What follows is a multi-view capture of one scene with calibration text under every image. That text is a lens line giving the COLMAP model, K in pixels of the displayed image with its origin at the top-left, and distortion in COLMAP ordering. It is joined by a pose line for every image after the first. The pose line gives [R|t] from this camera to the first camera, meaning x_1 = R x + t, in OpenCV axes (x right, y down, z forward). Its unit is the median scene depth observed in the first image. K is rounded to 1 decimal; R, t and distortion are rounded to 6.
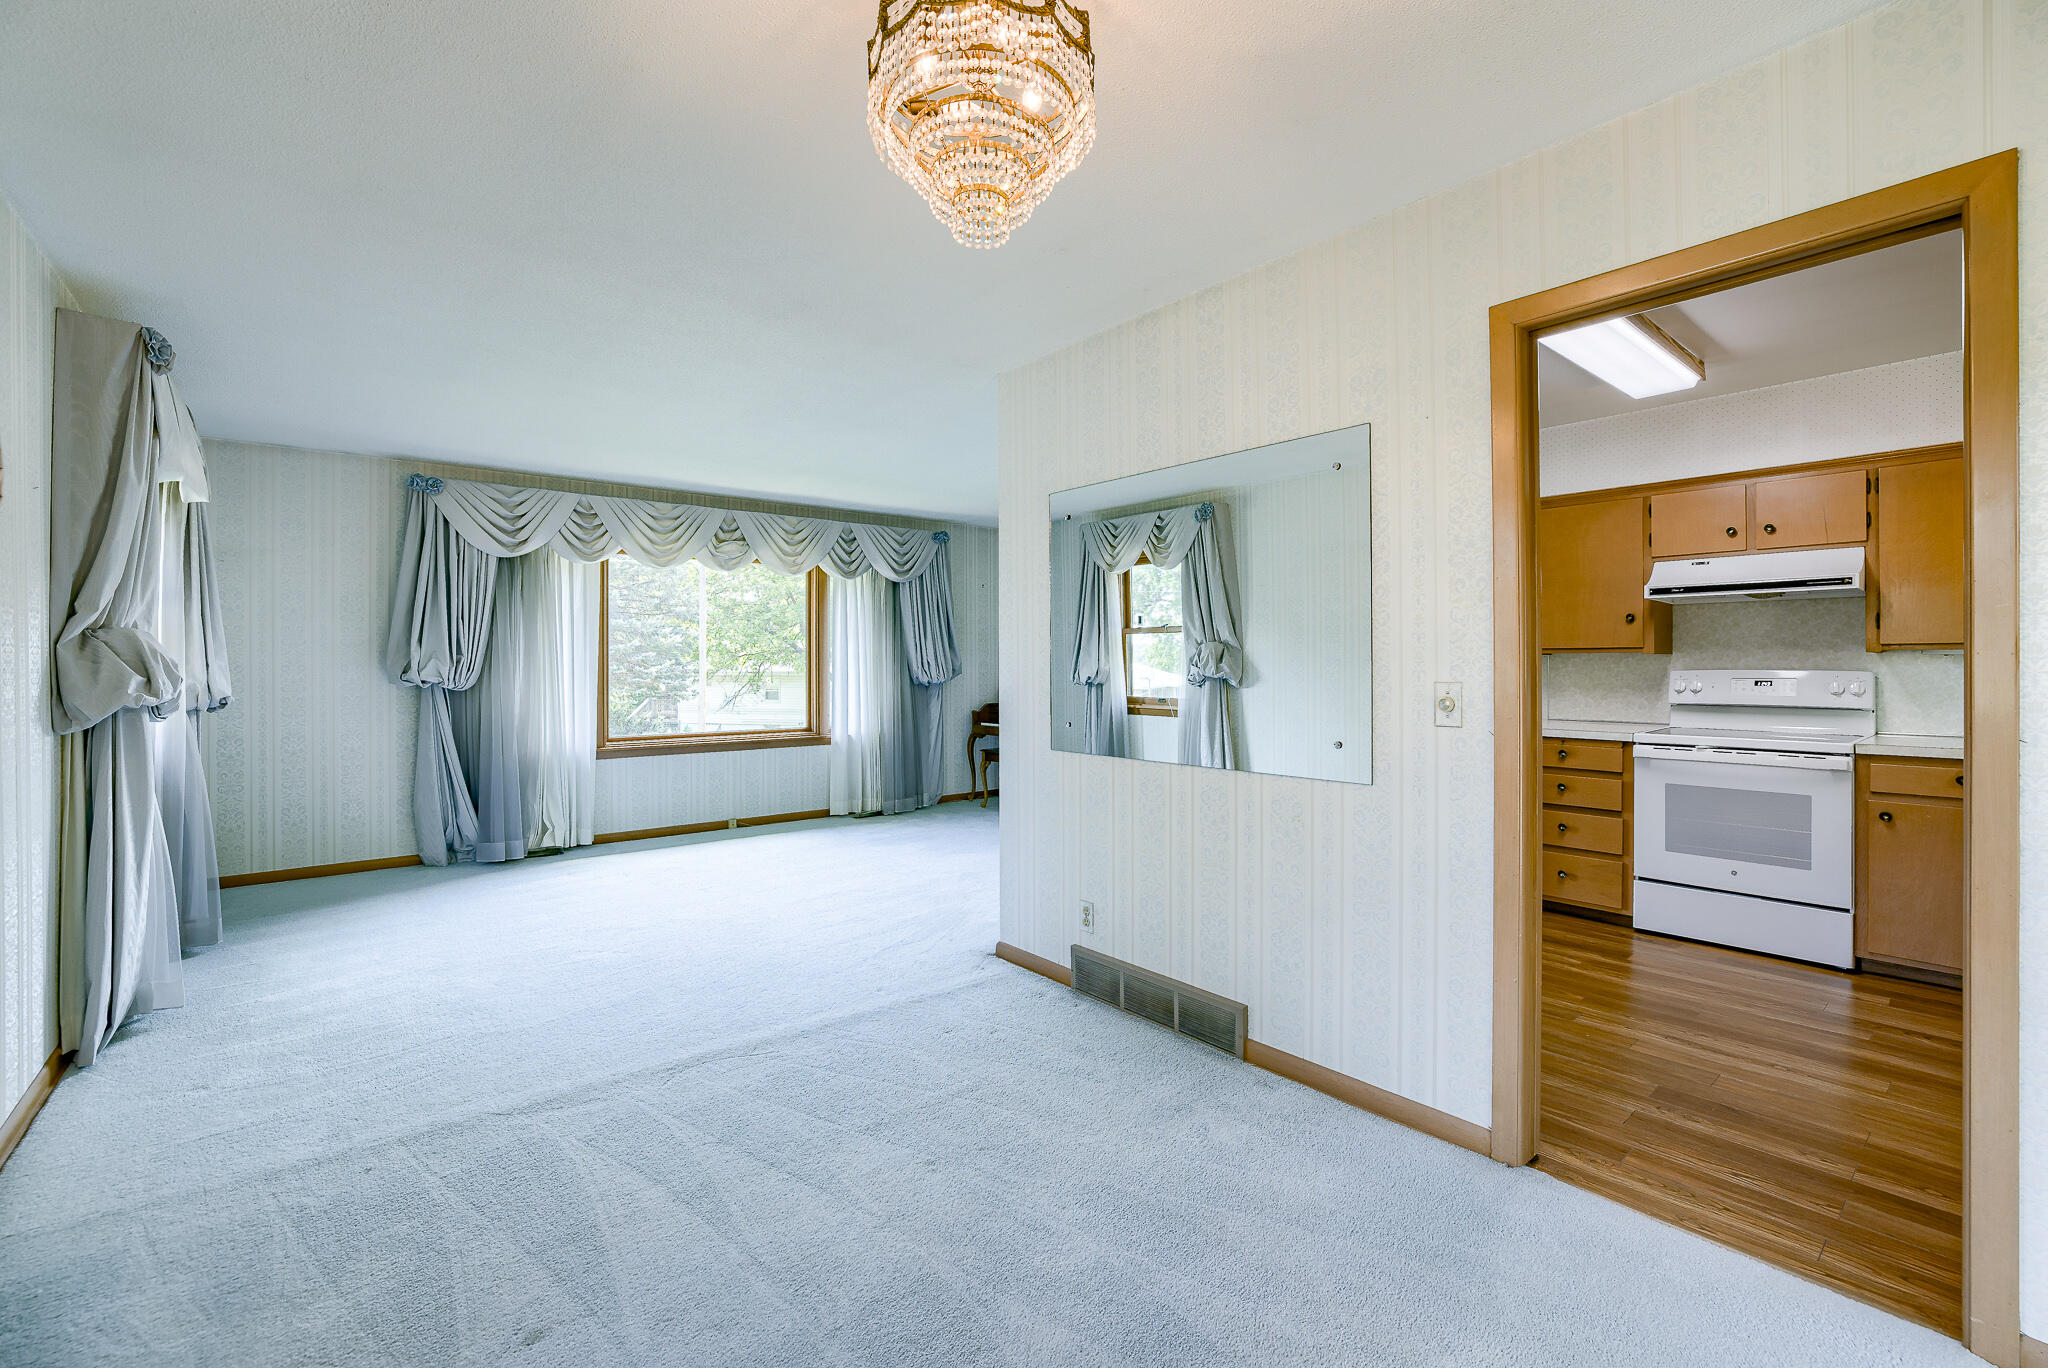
lens RADIAL K [[949.4, 0, 1068.4], [0, 949.4, 664.6], [0, 0, 1]] dist [-0.035062, 0.008383]
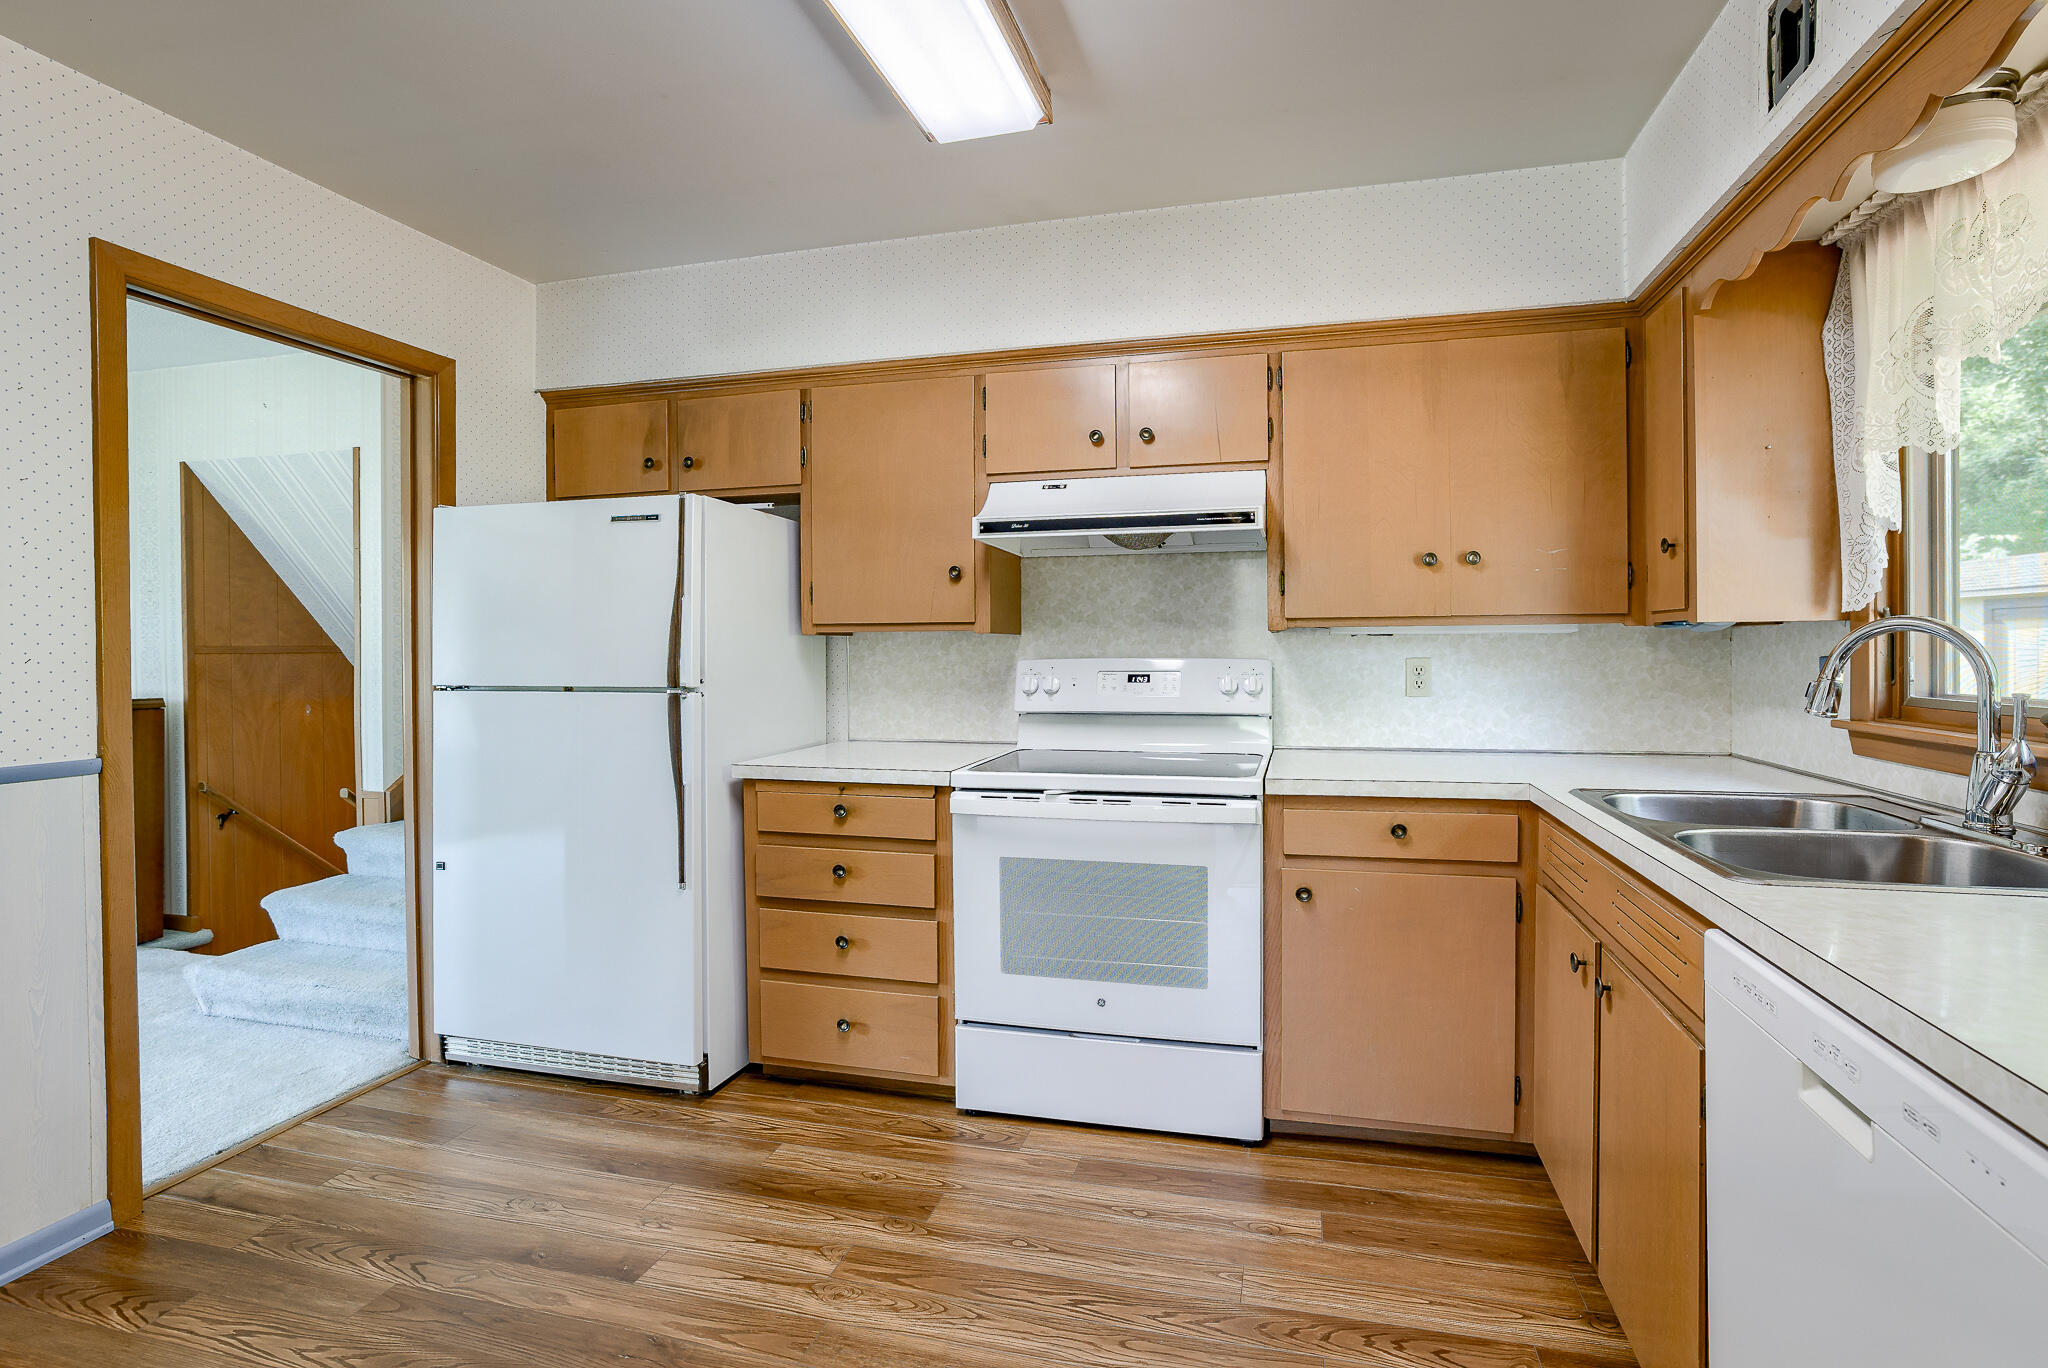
lens RADIAL K [[940.8, 0, 1104.4], [0, 940.8, 656.5], [0, 0, 1]] dist [-0.031615, 0.003690]
pose [[0.819821, -0.004683, 0.572600, 0.349053], [0.003798, 0.999989, 0.002739, 0.002655], [-0.572607, -0.000071, 0.819830, 0.474956]]
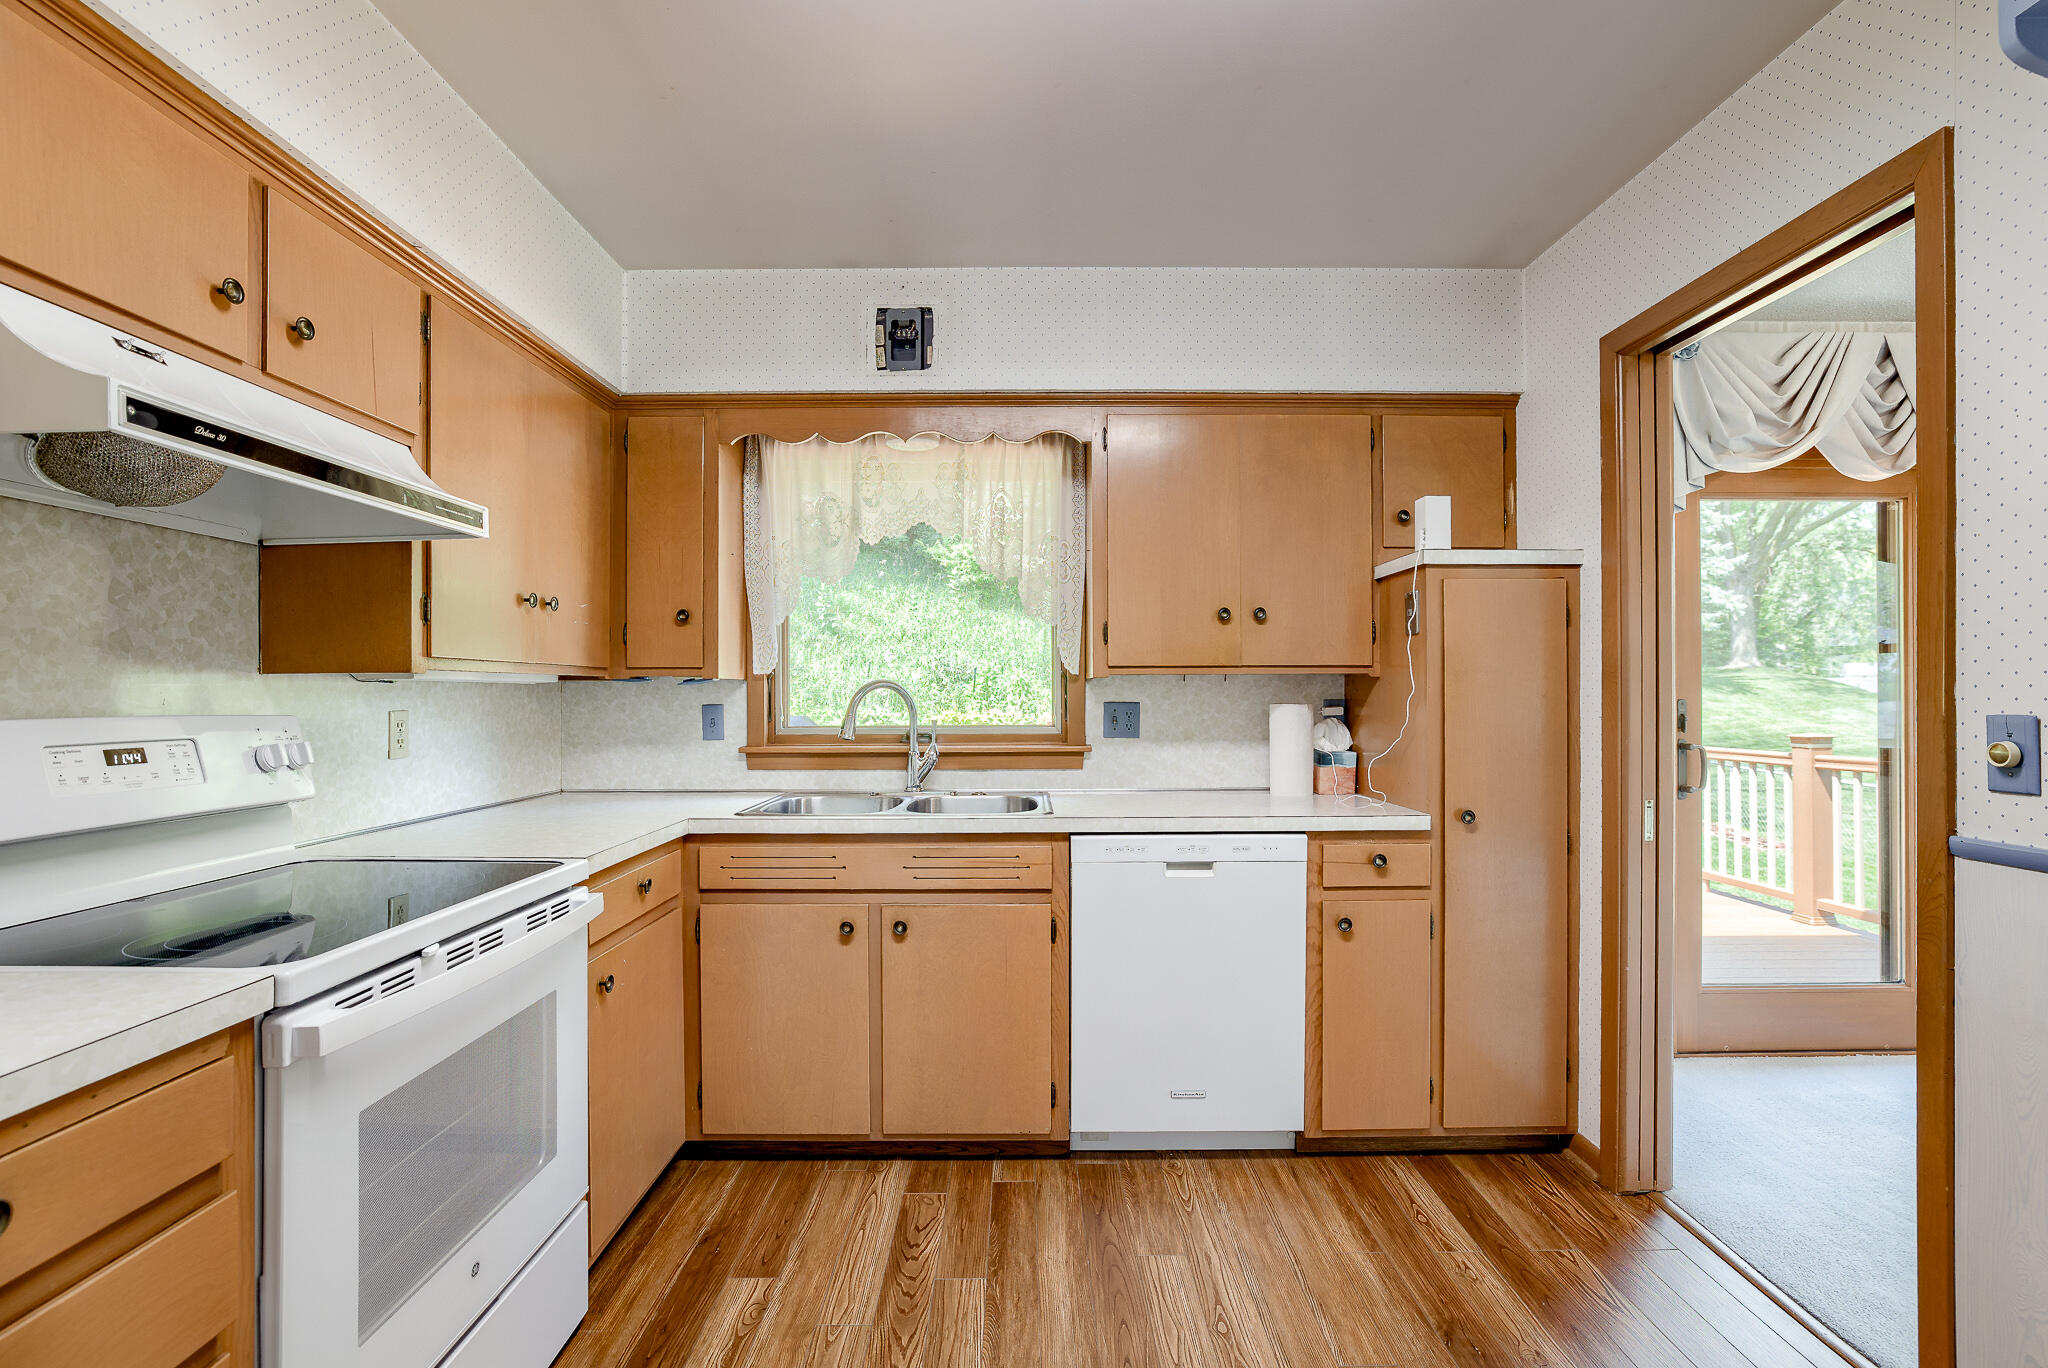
lens RADIAL K [[940.8, 0, 1037.4], [0, 940.8, 684.7], [0, 0, 1]] dist [-0.031615, 0.003690]
pose [[-0.739873, 0.009631, 0.672677, 0.284814], [0.002896, 0.999934, -0.011131, -0.001557], [-0.672740, -0.006287, -0.739852, 1.035270]]
